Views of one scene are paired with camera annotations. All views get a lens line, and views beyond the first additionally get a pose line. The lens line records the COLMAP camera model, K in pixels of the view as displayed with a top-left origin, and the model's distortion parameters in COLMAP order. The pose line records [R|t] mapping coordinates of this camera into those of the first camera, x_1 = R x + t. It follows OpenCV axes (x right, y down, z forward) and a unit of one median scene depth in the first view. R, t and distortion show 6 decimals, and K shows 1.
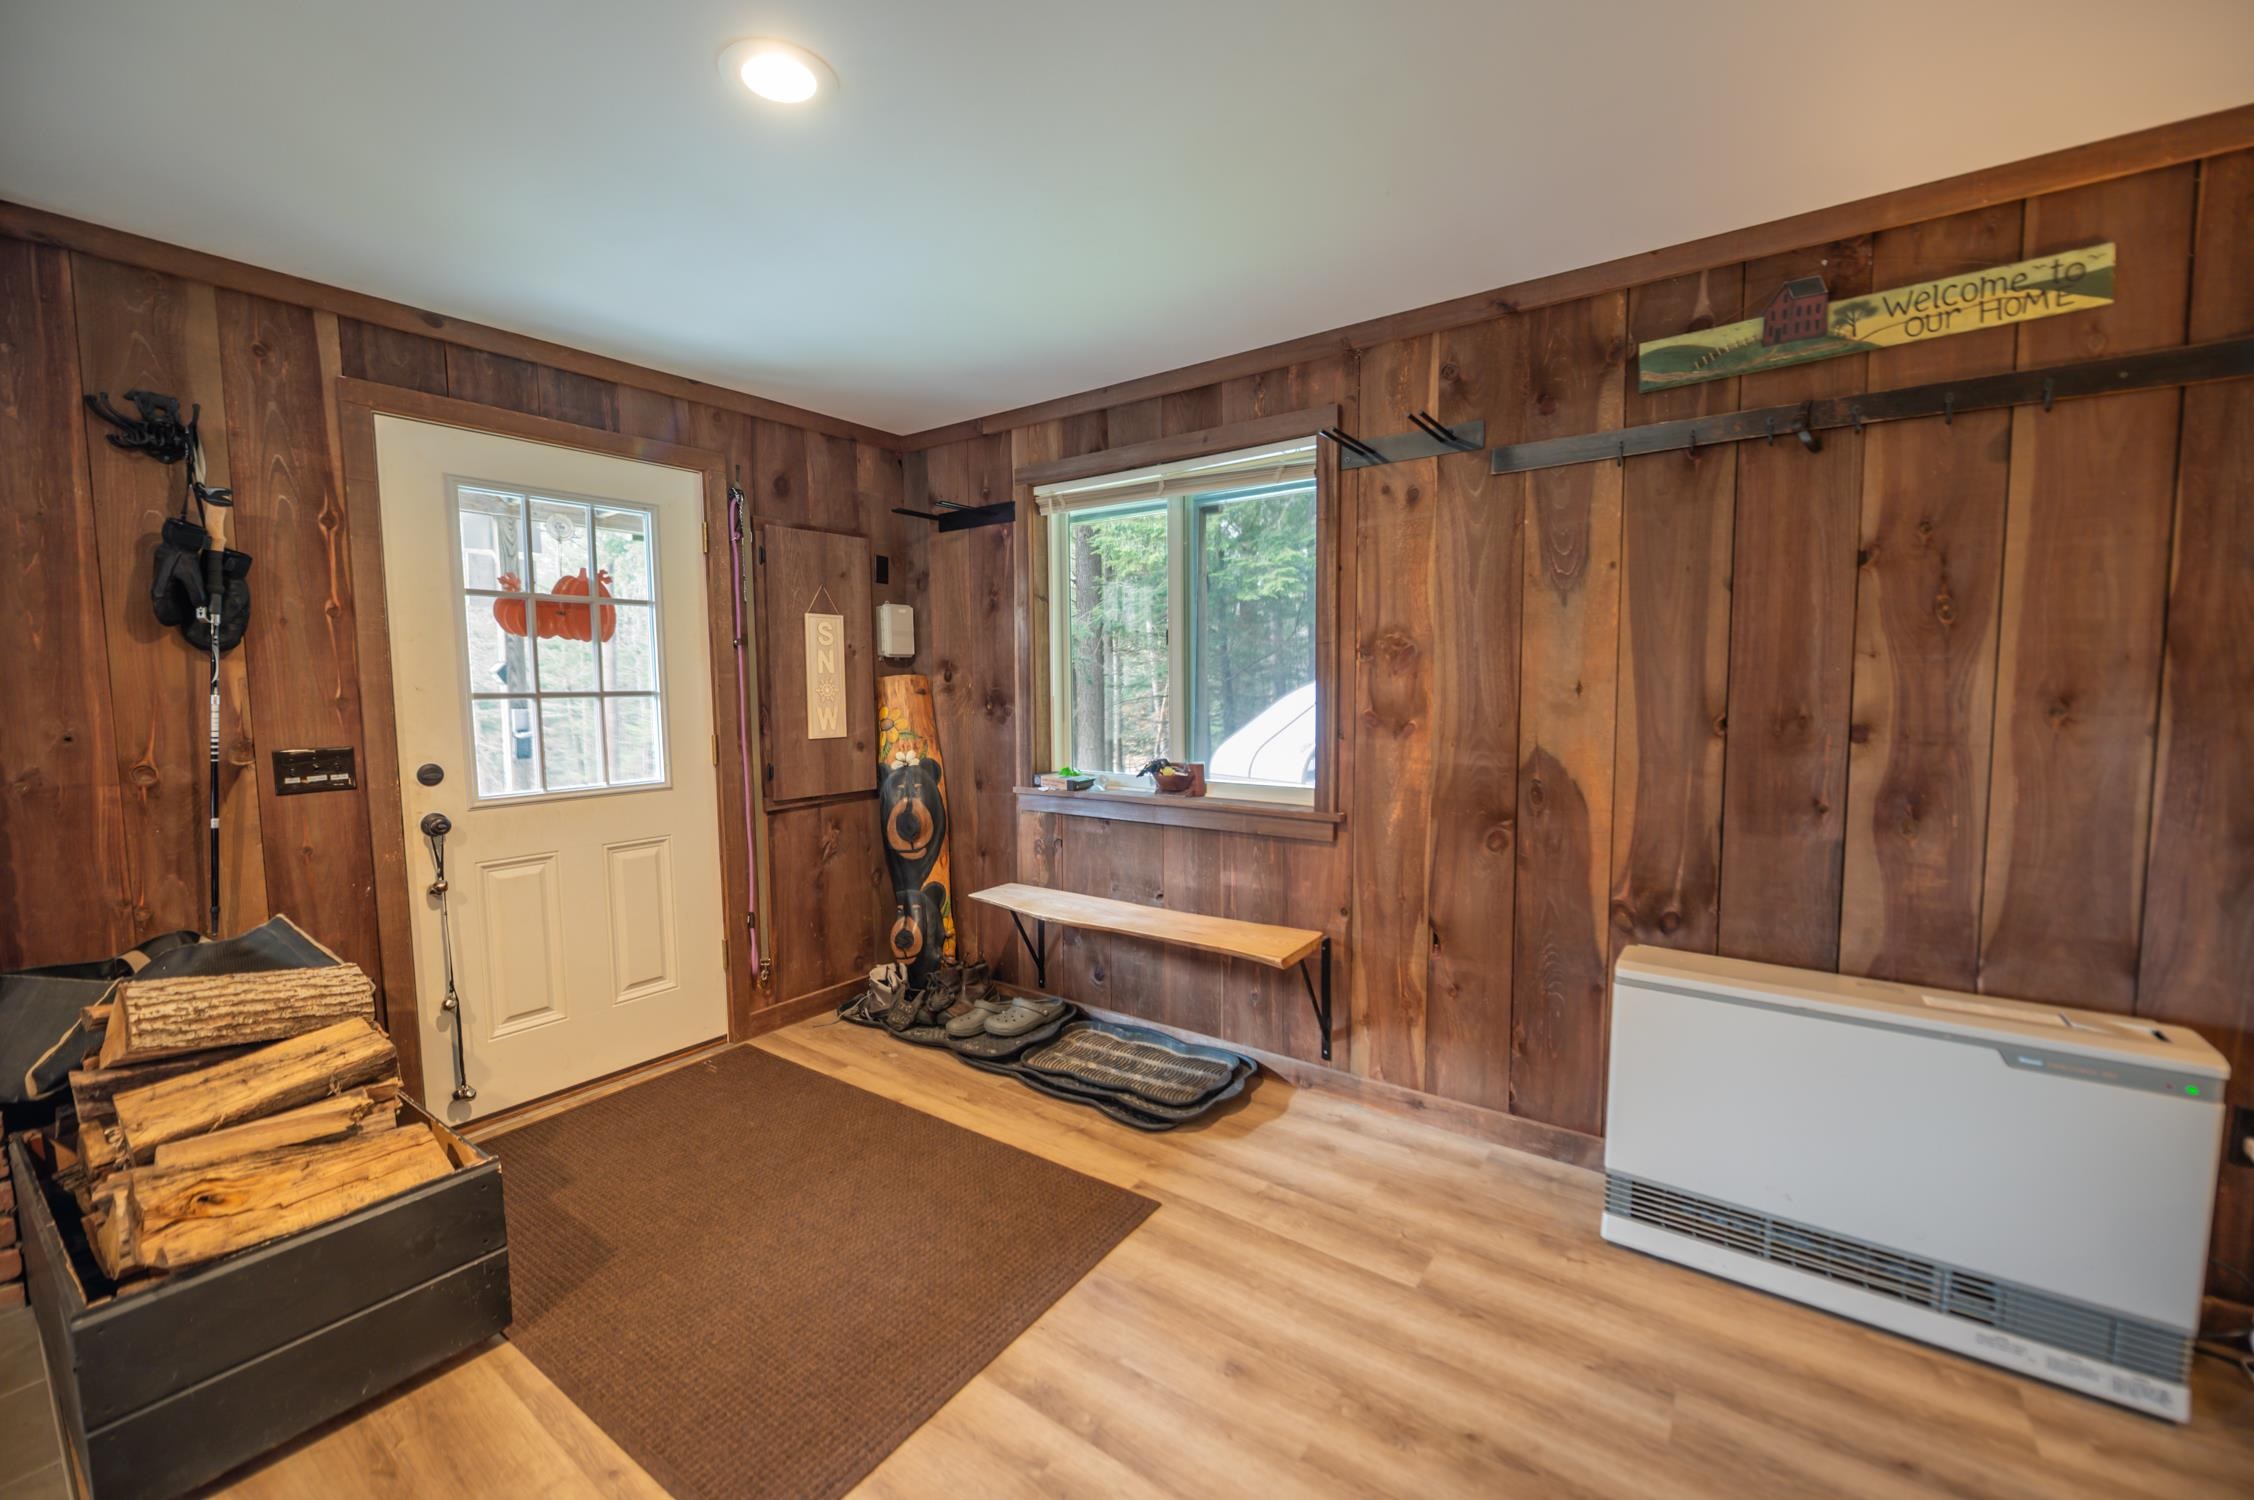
lens RADIAL K [[896.6, 0, 1119.8], [0, 896.6, 747.5], [0, 0, 1]] dist [-0.007782, -0.000398]
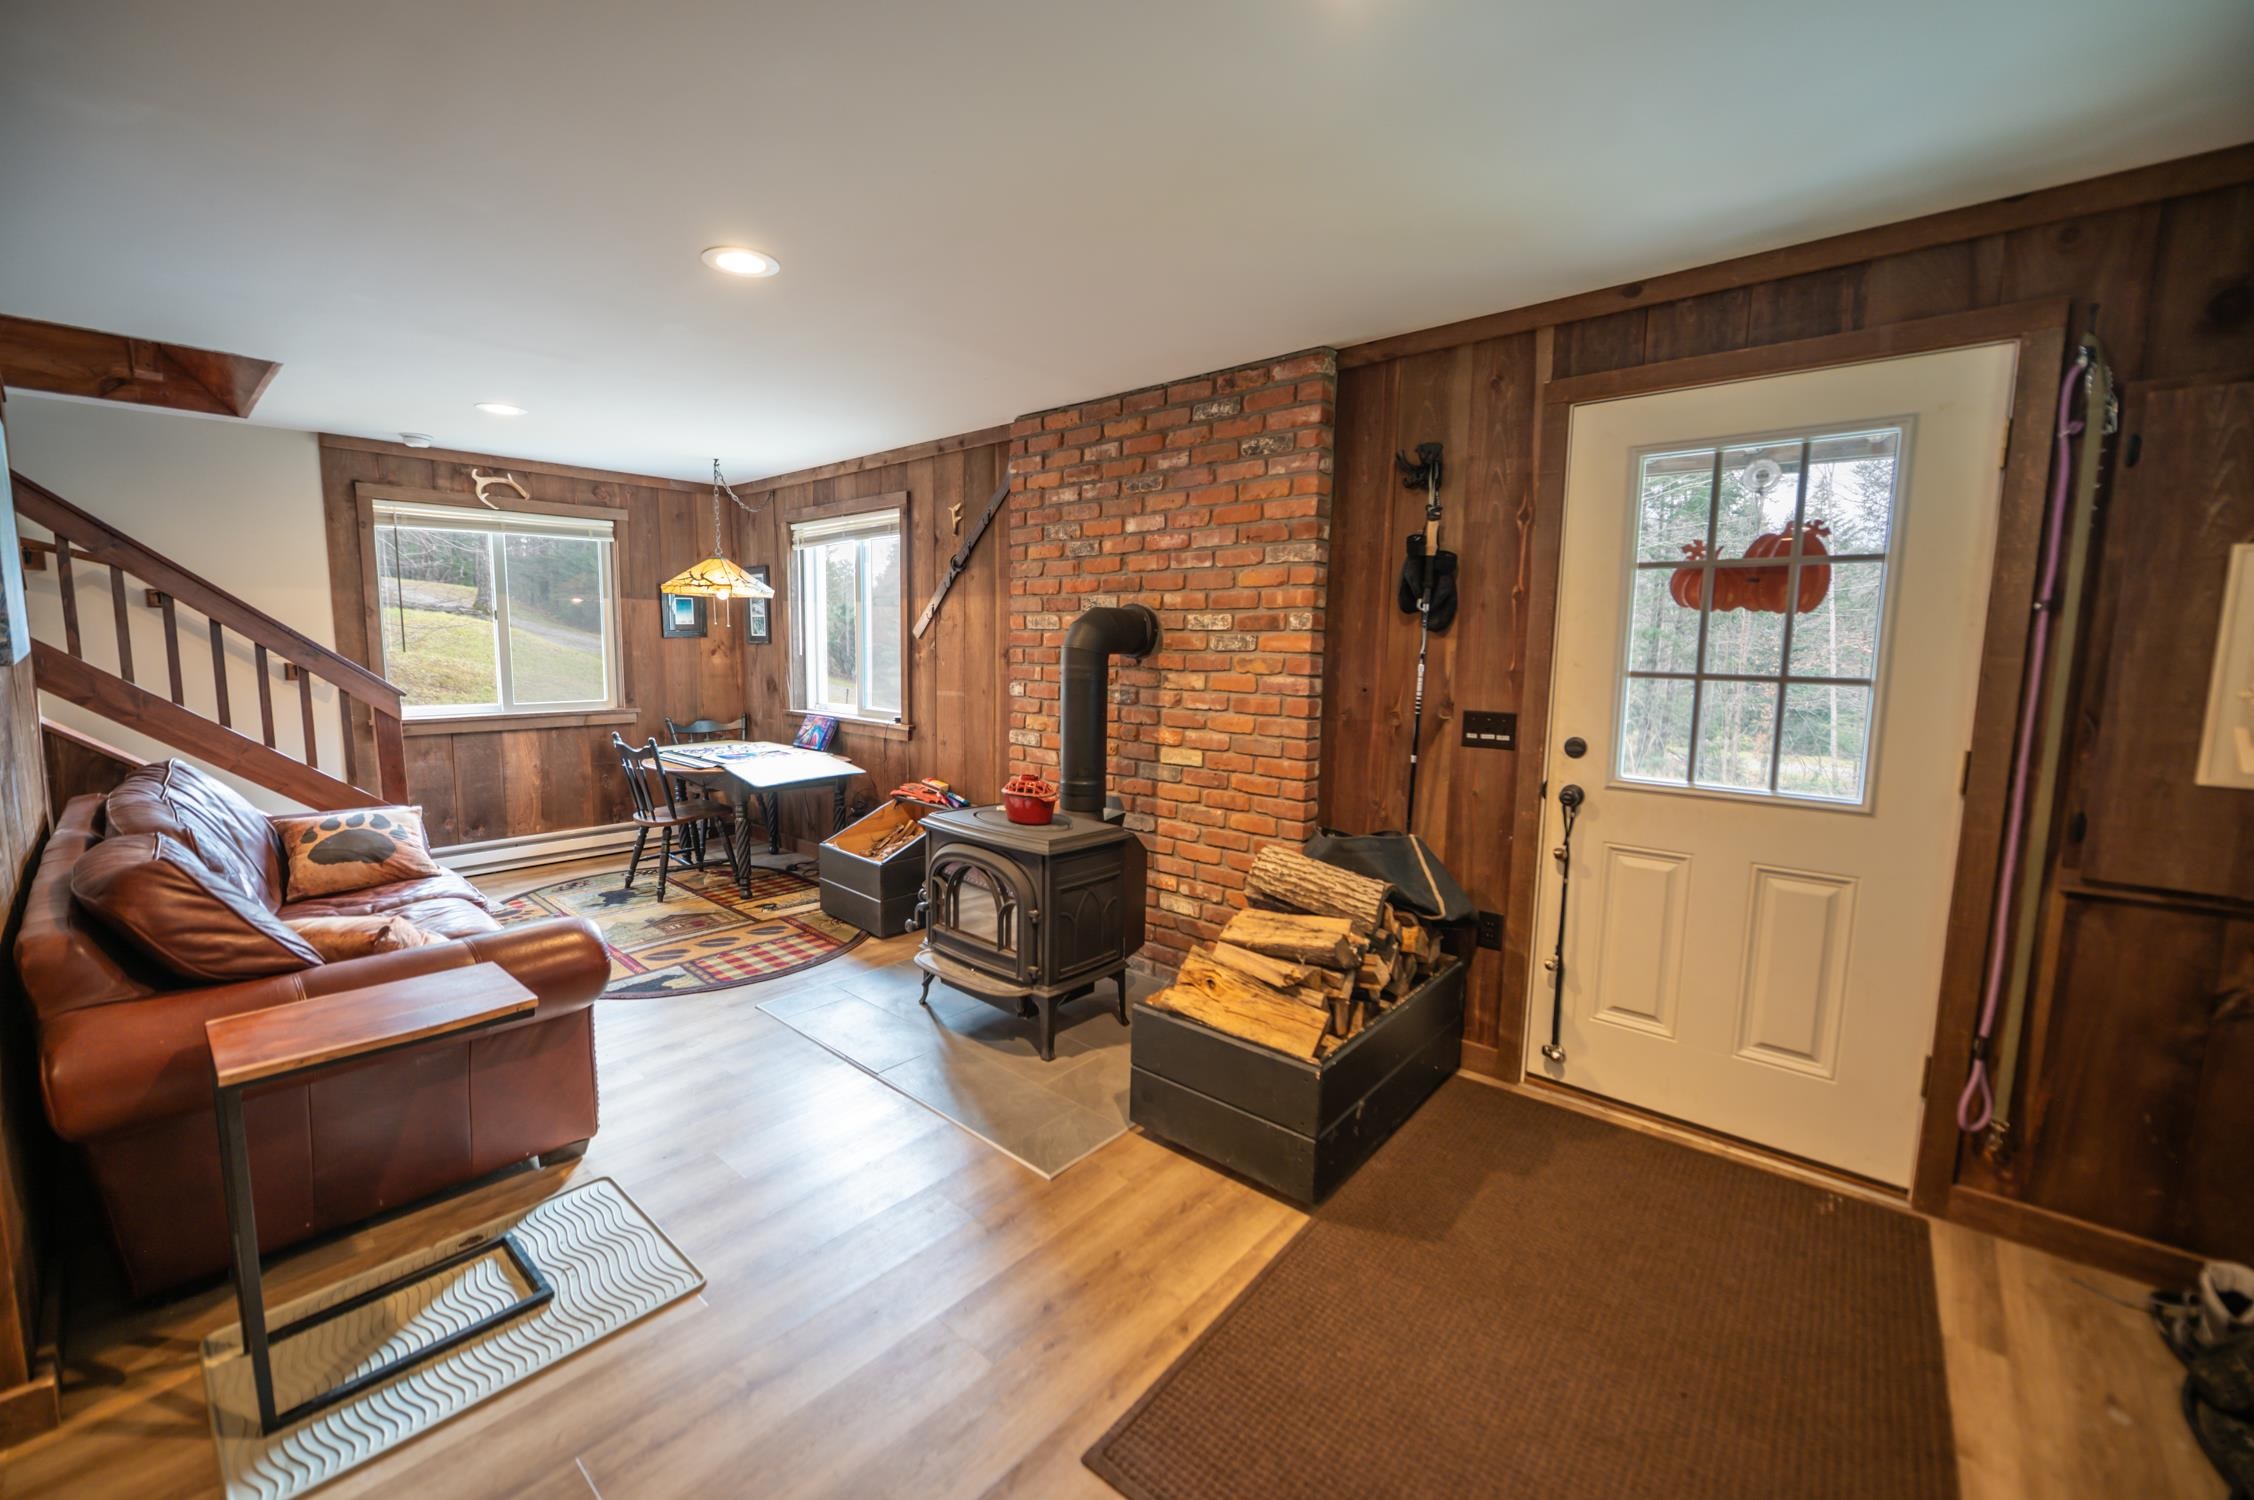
lens RADIAL K [[894.0, 0, 1102.4], [0, 894.0, 745.9], [0, 0, 1]] dist [-0.009902, -0.000191]
pose [[-0.096215, 0.123961, -0.987611, 0.301012], [-0.084580, 0.987608, 0.132201, -0.060705], [0.991761, 0.096251, -0.084538, 0.525324]]
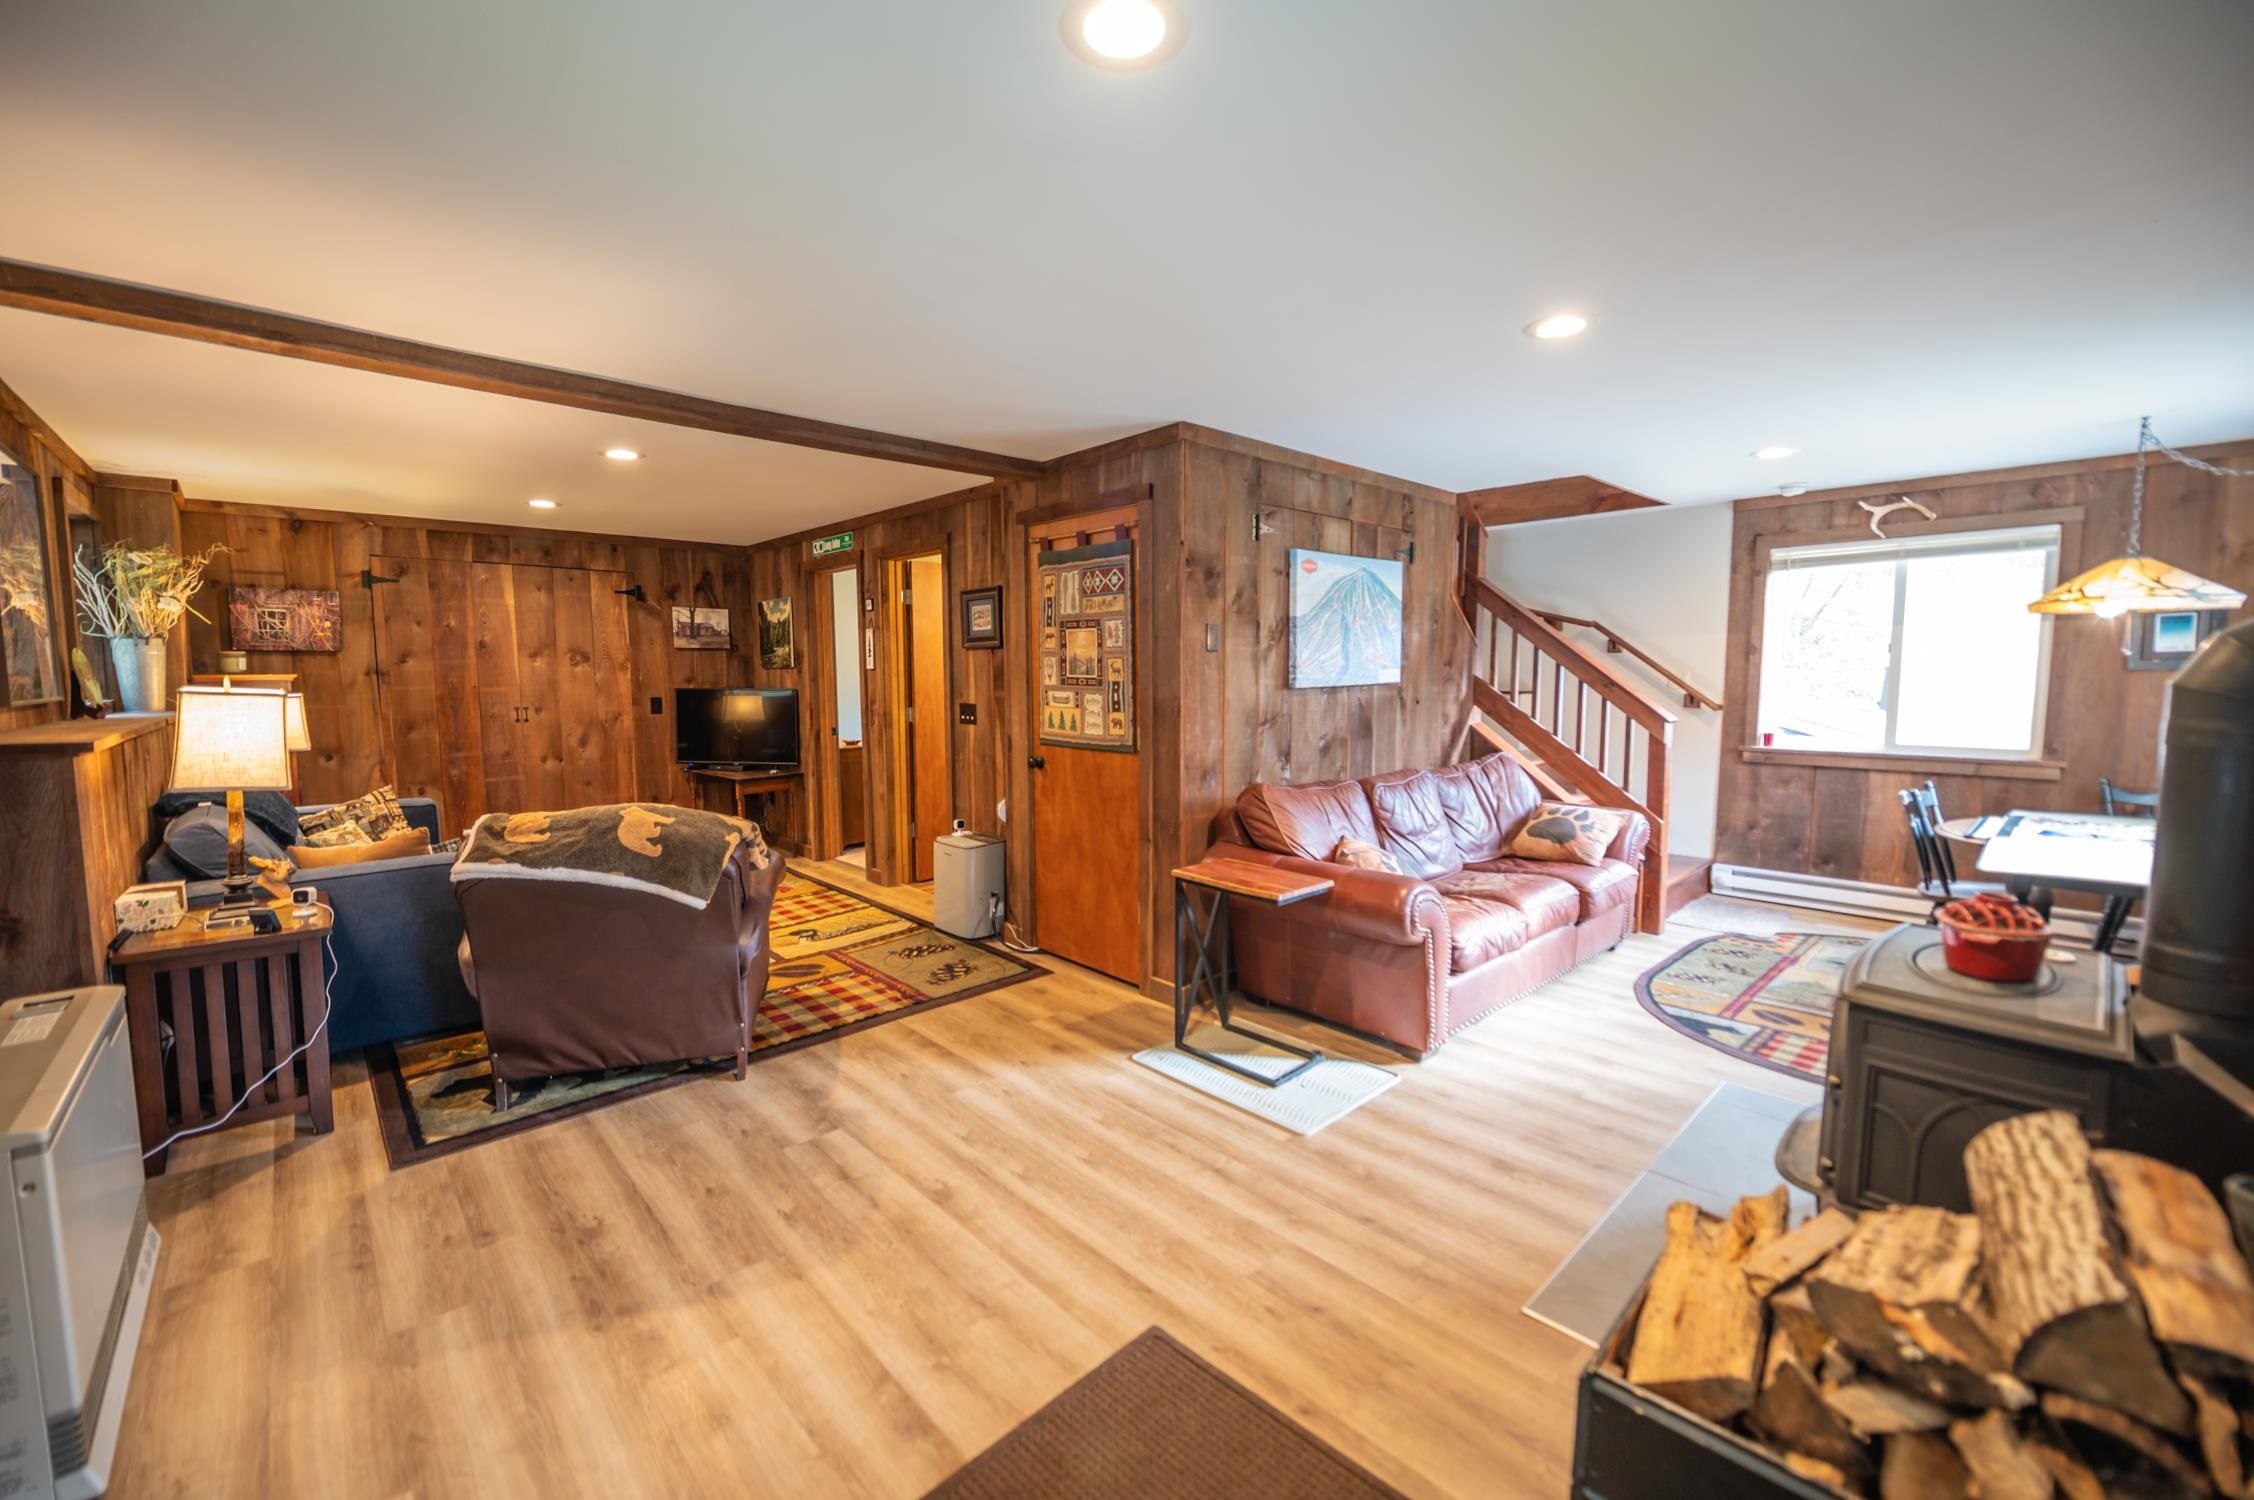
lens RADIAL K [[896.6, 0, 1119.8], [0, 896.6, 747.5], [0, 0, 1]] dist [-0.007782, -0.000398]
pose [[-0.982973, -0.002137, 0.183738, -0.314606], [0.027376, 0.987069, 0.157941, -0.107213], [-0.181700, 0.160282, -0.970203, 1.145225]]
